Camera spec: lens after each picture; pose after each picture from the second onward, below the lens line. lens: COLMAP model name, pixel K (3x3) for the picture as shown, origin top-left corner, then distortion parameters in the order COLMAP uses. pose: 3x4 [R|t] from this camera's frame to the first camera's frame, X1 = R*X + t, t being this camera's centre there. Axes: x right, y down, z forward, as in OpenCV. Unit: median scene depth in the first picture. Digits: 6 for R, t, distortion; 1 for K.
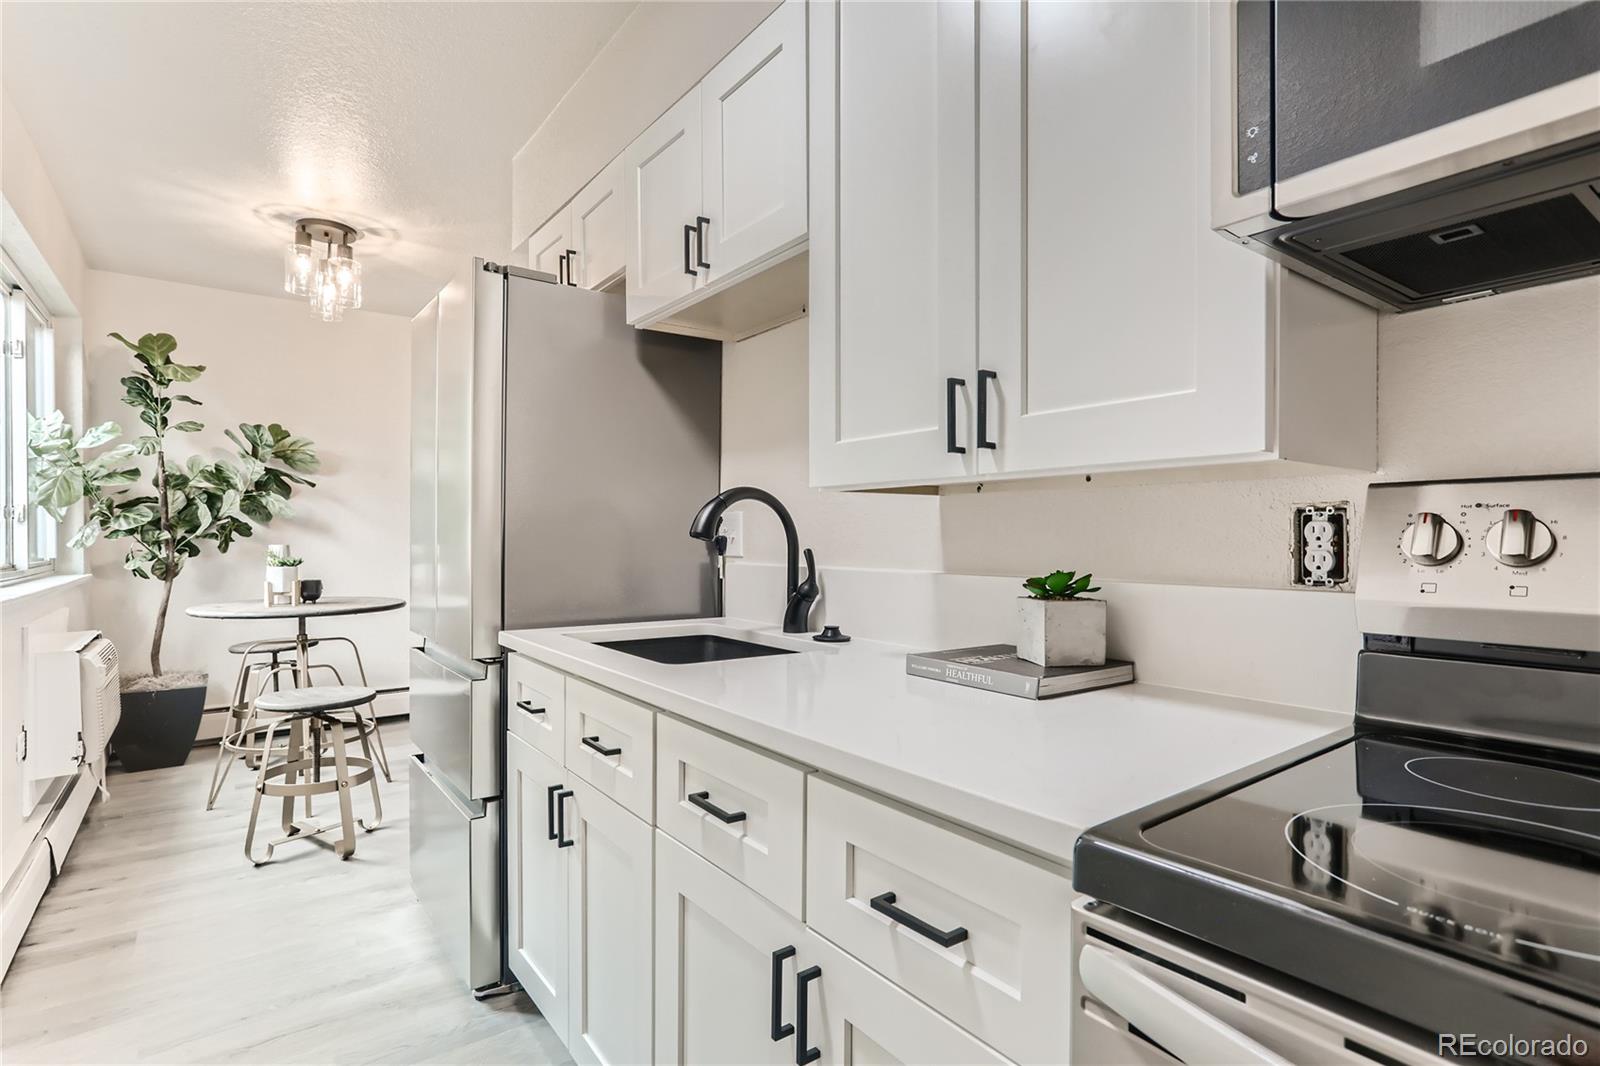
lens RADIAL K [[777.0, 0, 788.0], [0, 777.0, 537.0], [0, 0, 1]] dist [0.000221, -0.000021]
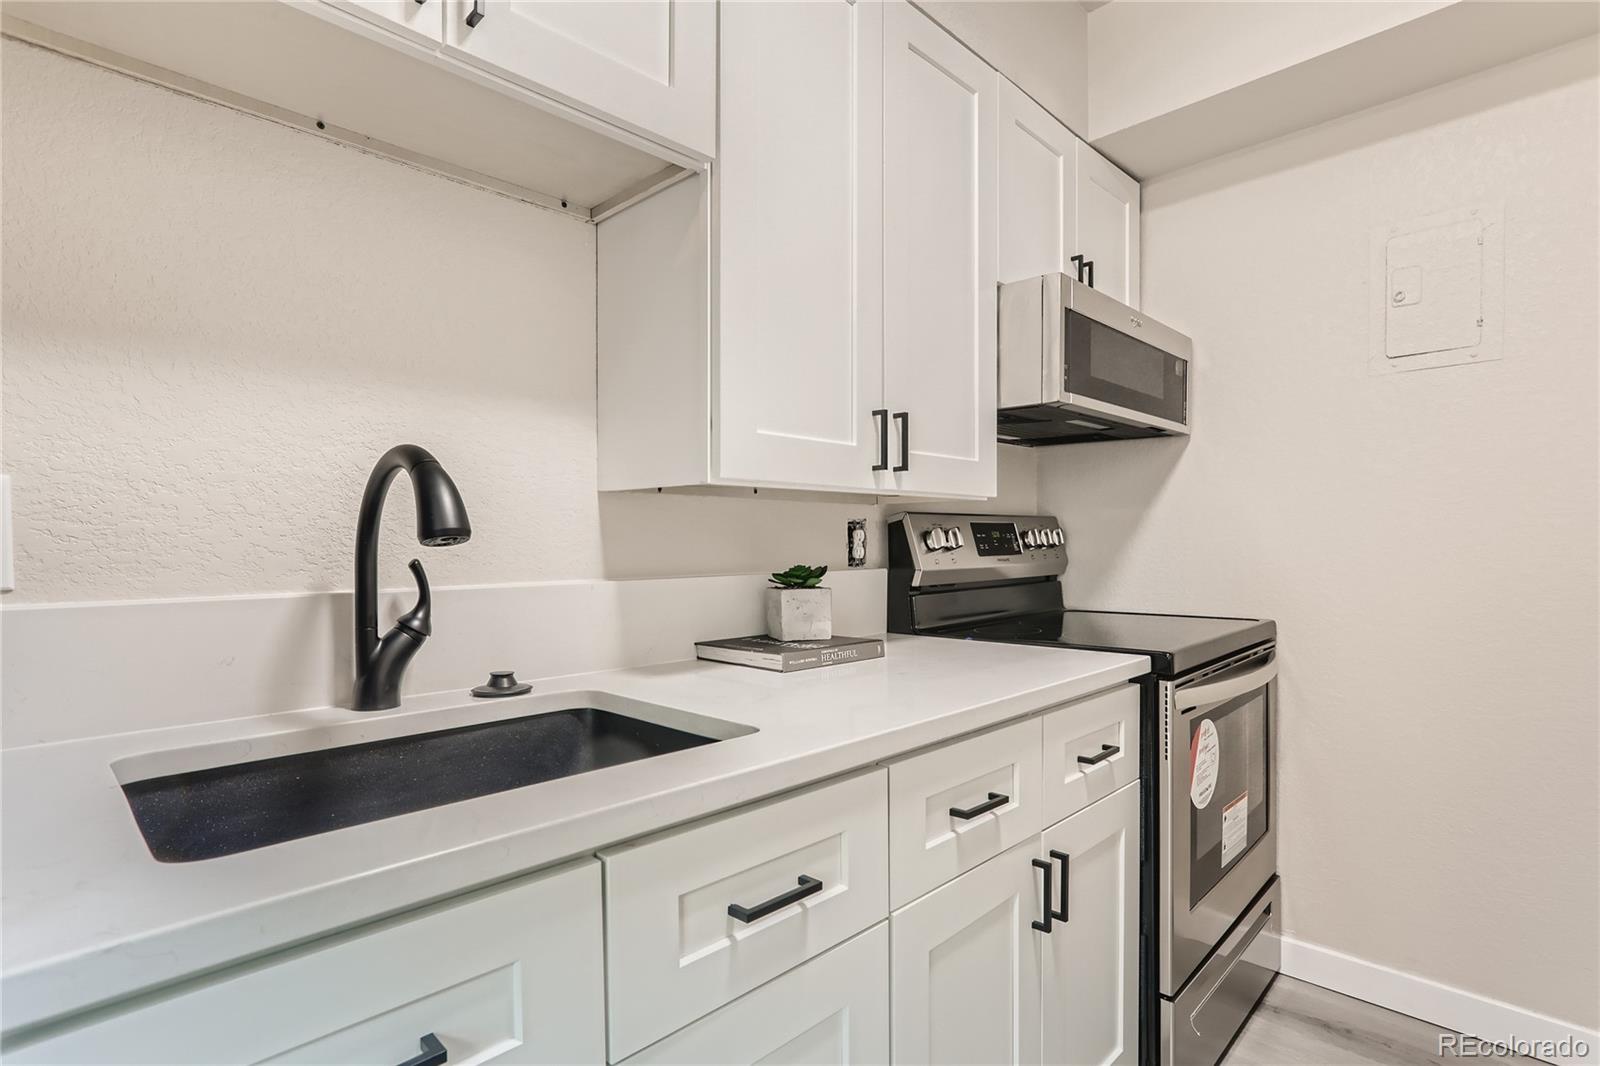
lens RADIAL K [[777.0, 0, 787.1], [0, 777.0, 539.4], [0, 0, 1]] dist [0.000221, -0.000021]
pose [[-0.137572, 0.002522, 0.990489, -1.027619], [-0.001462, 0.999995, -0.002750, 0.006735], [-0.990491, -0.001827, -0.137568, 1.351368]]
